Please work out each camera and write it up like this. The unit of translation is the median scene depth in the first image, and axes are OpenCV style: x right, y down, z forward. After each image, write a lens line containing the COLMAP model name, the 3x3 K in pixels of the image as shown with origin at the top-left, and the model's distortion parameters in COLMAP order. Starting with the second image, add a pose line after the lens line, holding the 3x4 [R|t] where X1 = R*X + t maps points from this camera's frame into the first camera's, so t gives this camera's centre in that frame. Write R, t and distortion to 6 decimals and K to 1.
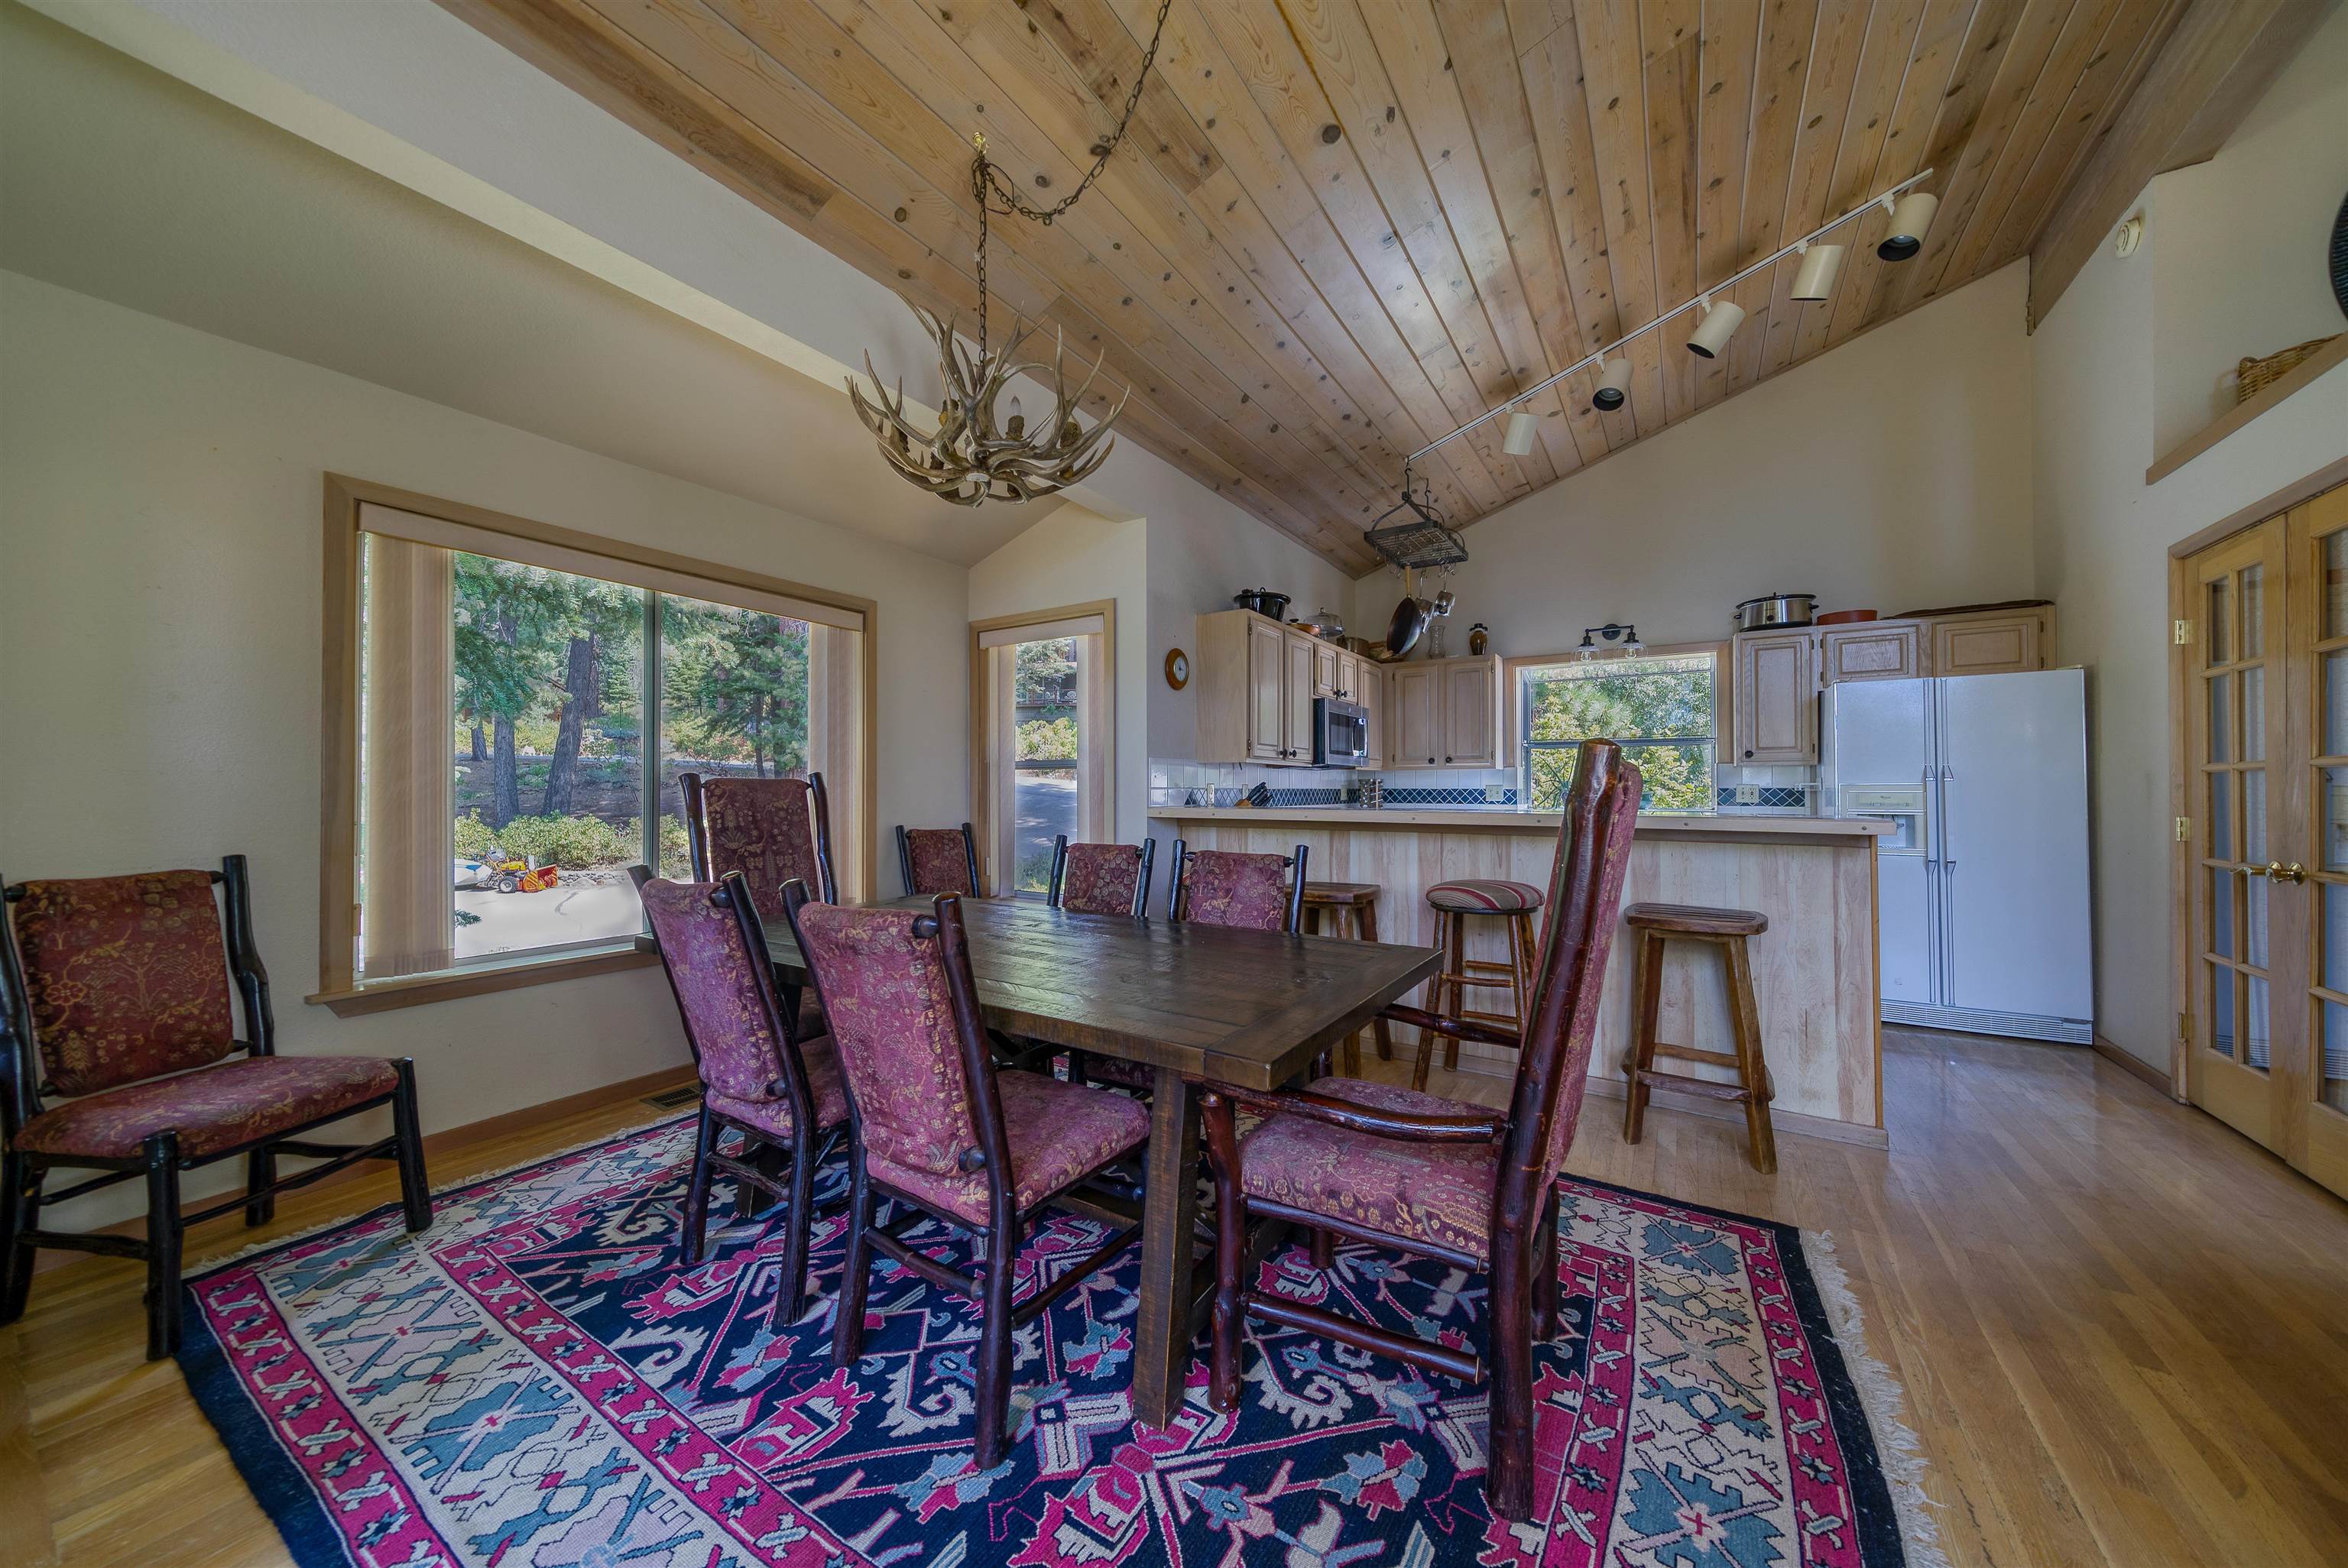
lens RADIAL K [[803.1, 0, 1175.1], [0, 803.1, 778.9], [0, 0, 1]] dist [0.003903, -0.000054]
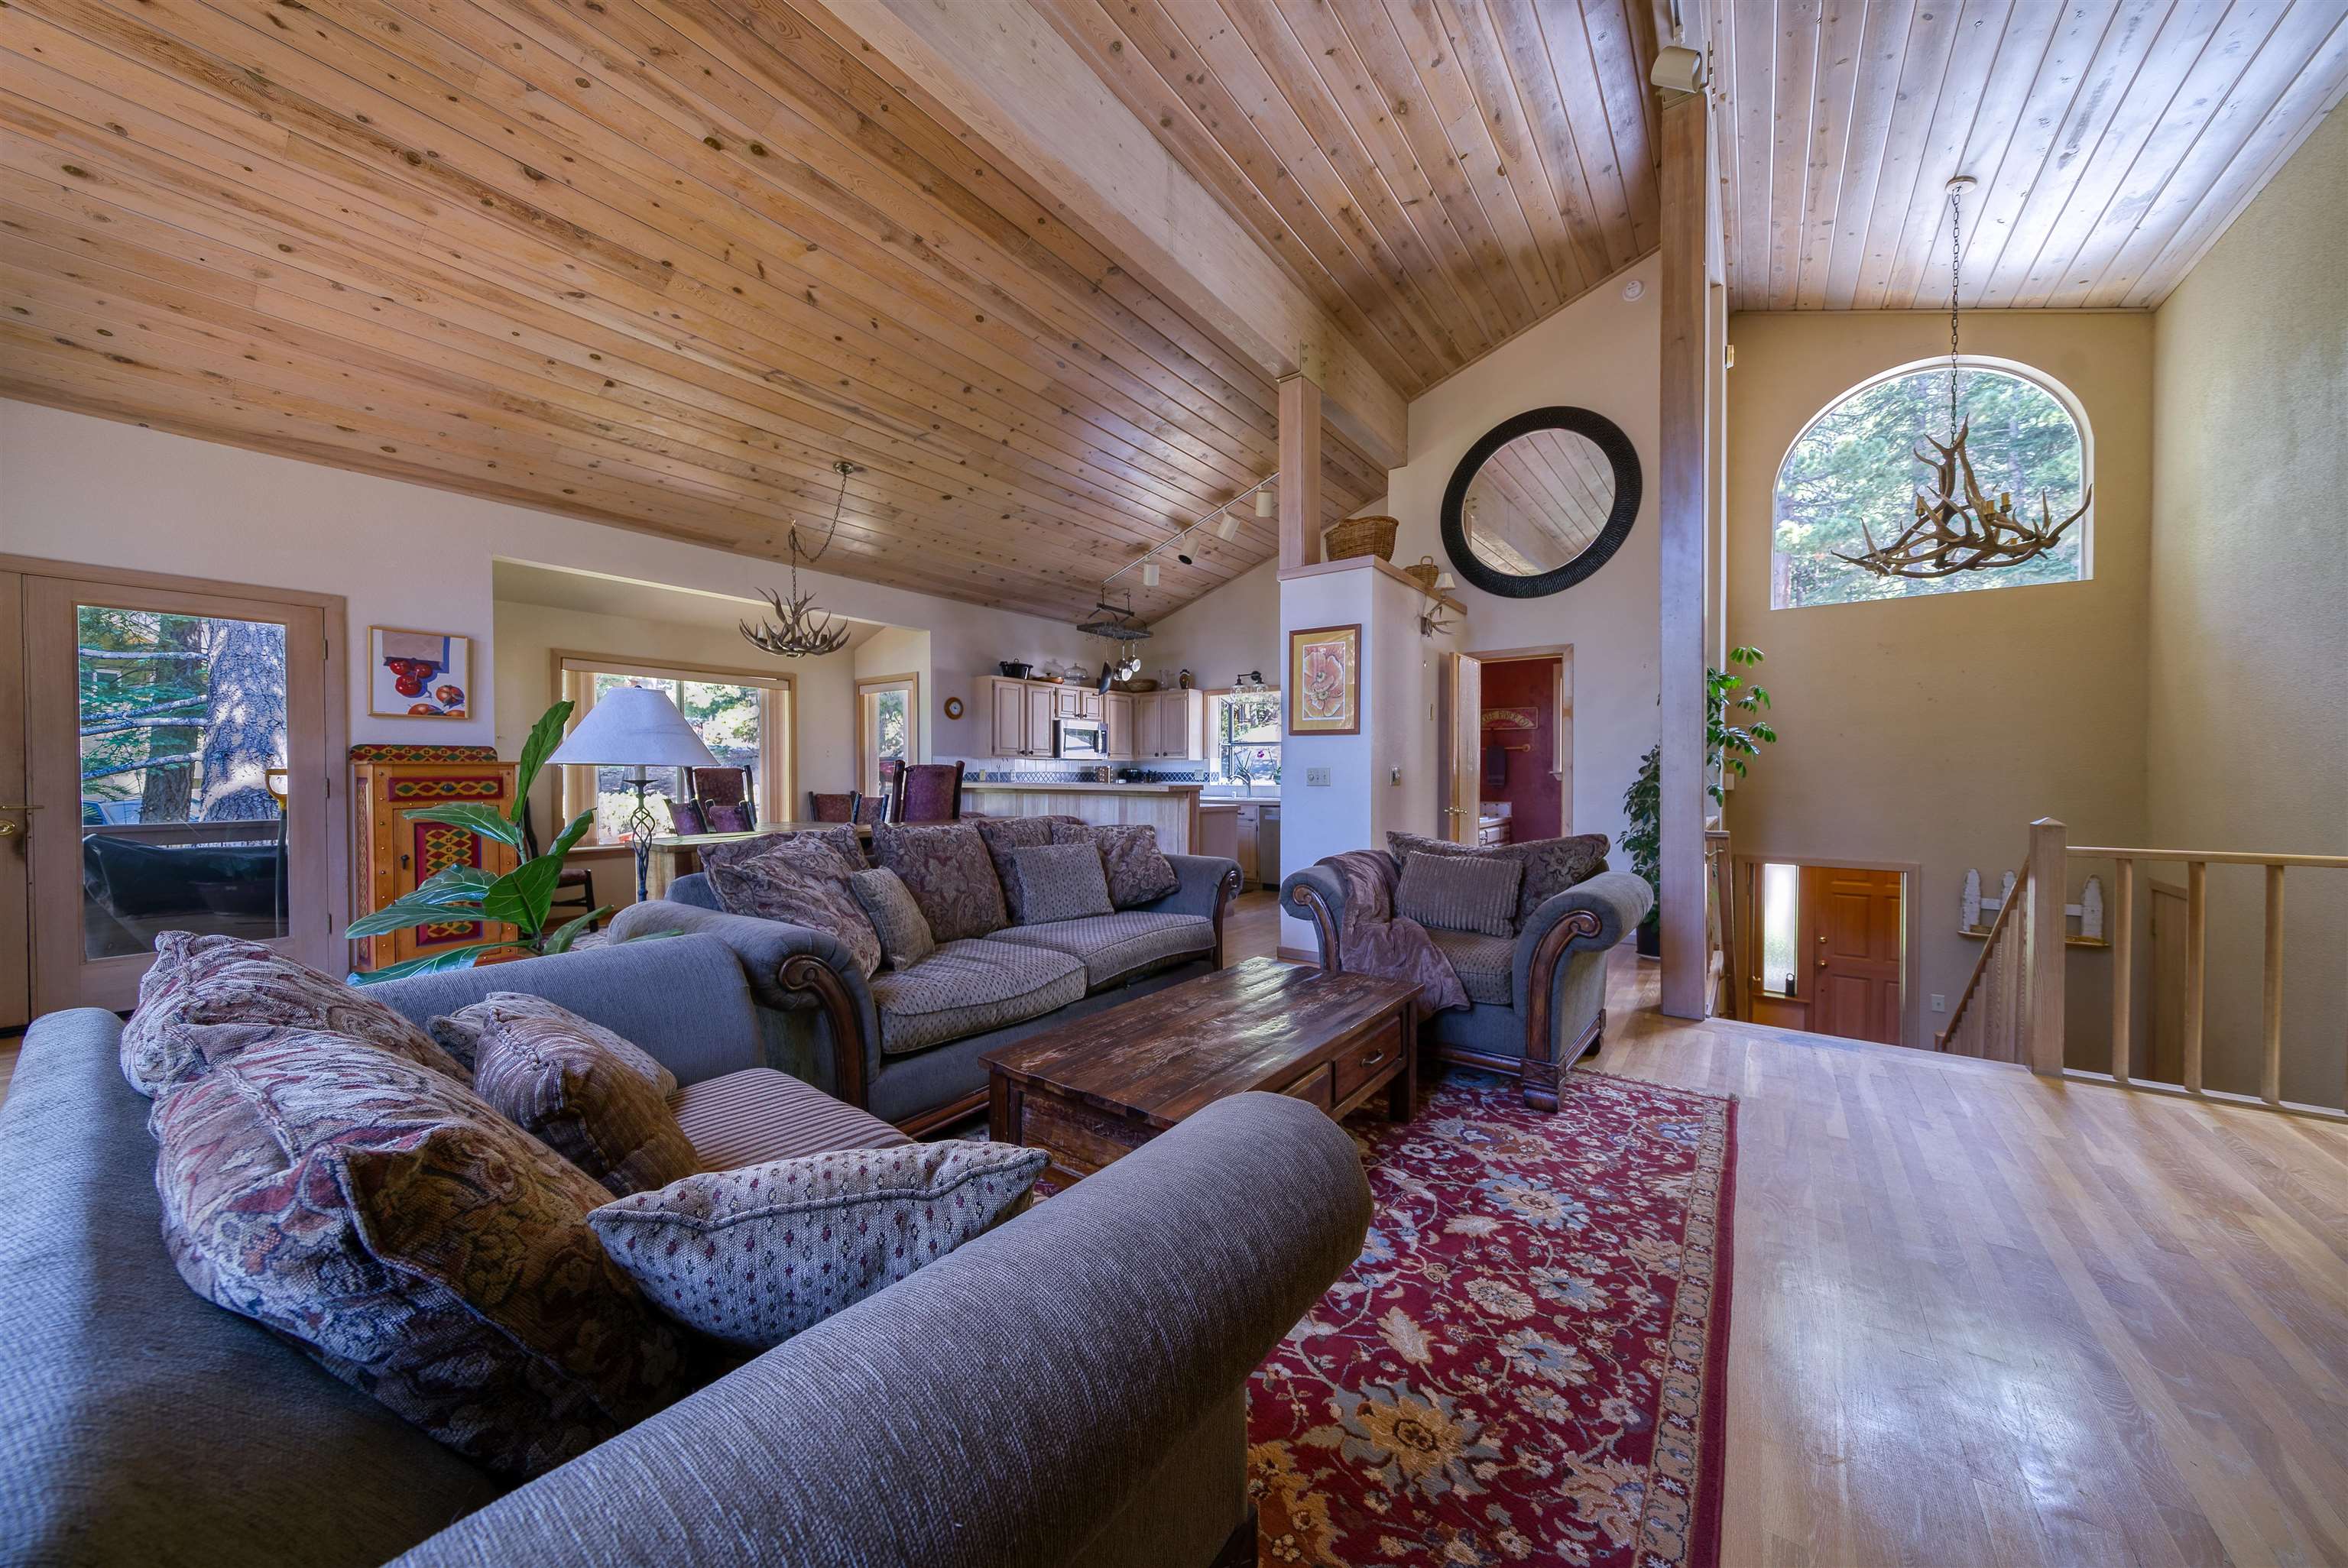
lens RADIAL K [[803.1, 0, 1175.1], [0, 803.1, 778.9], [0, 0, 1]] dist [0.003903, -0.000054]
pose [[0.998221, 0.000335, -0.059627, 0.862980], [0.000845, 0.999805, 0.019754, -0.011668], [0.059622, -0.019770, 0.998025, -1.153192]]
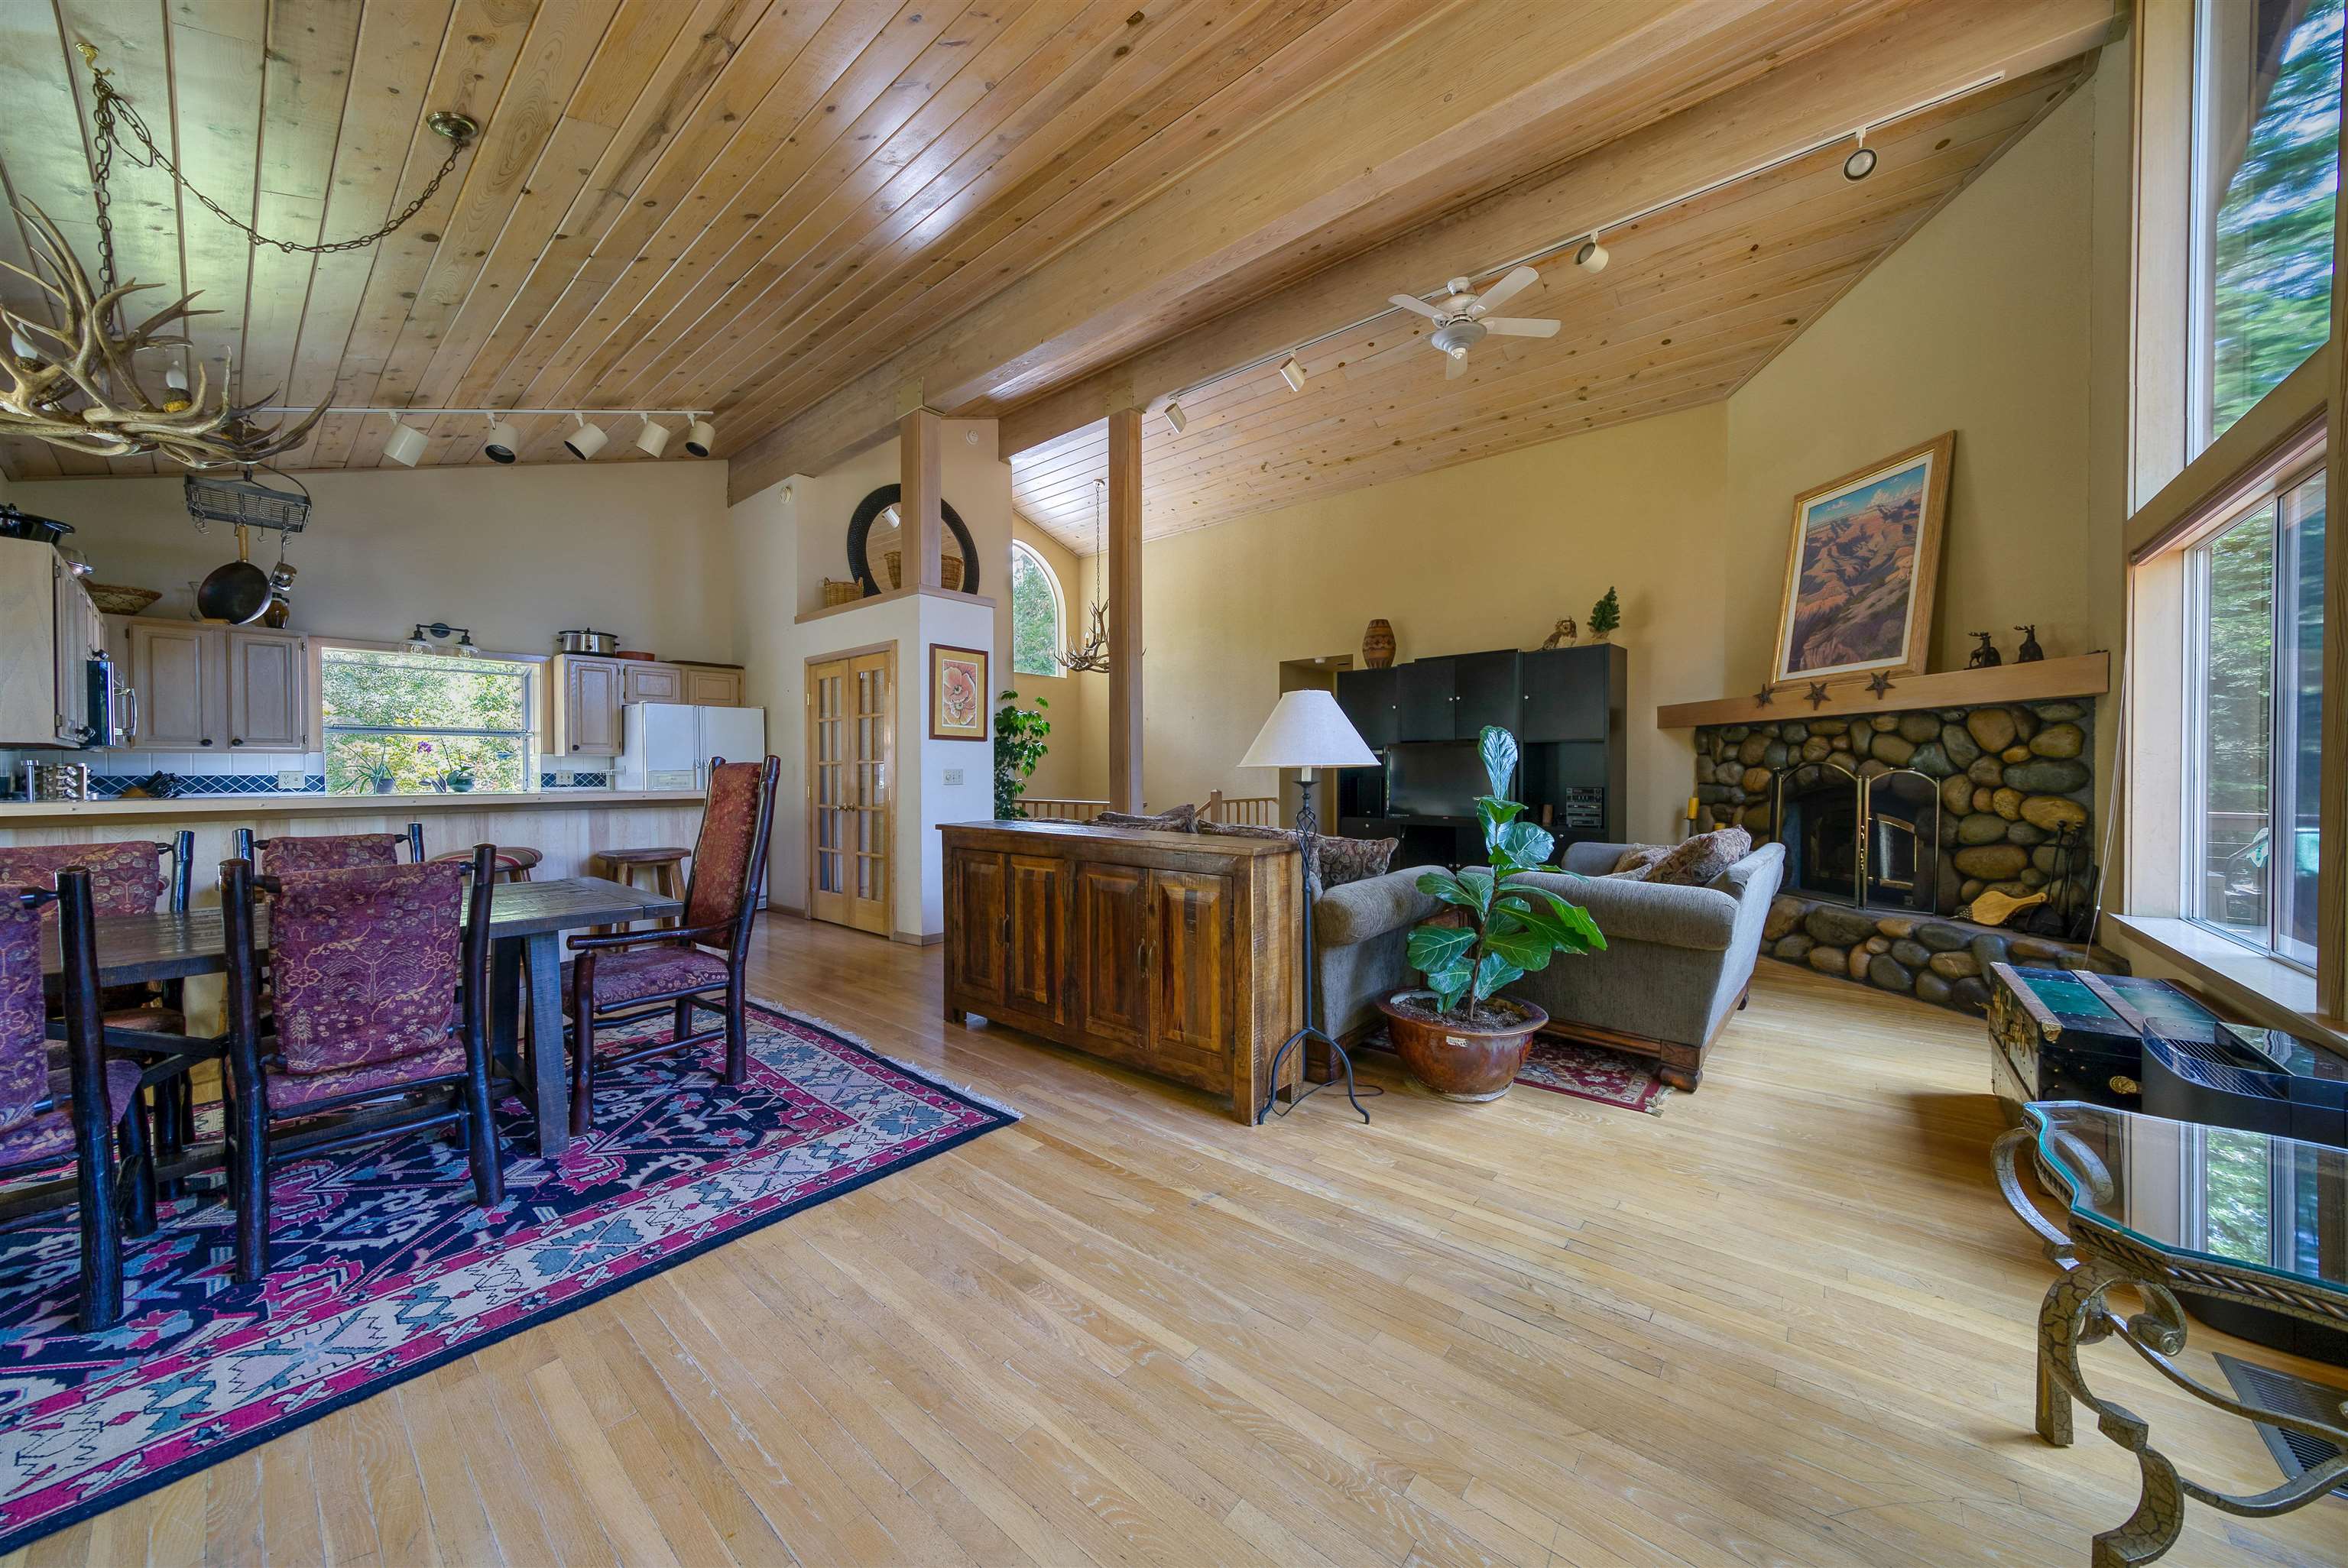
lens RADIAL K [[803.1, 0, 1175.1], [0, 803.1, 778.9], [0, 0, 1]] dist [0.003903, -0.000054]
pose [[0.130330, -0.011643, 0.991402, -0.751551], [-0.008698, 0.999879, 0.012886, -0.007555], [-0.991432, -0.010303, 0.130213, -0.242428]]
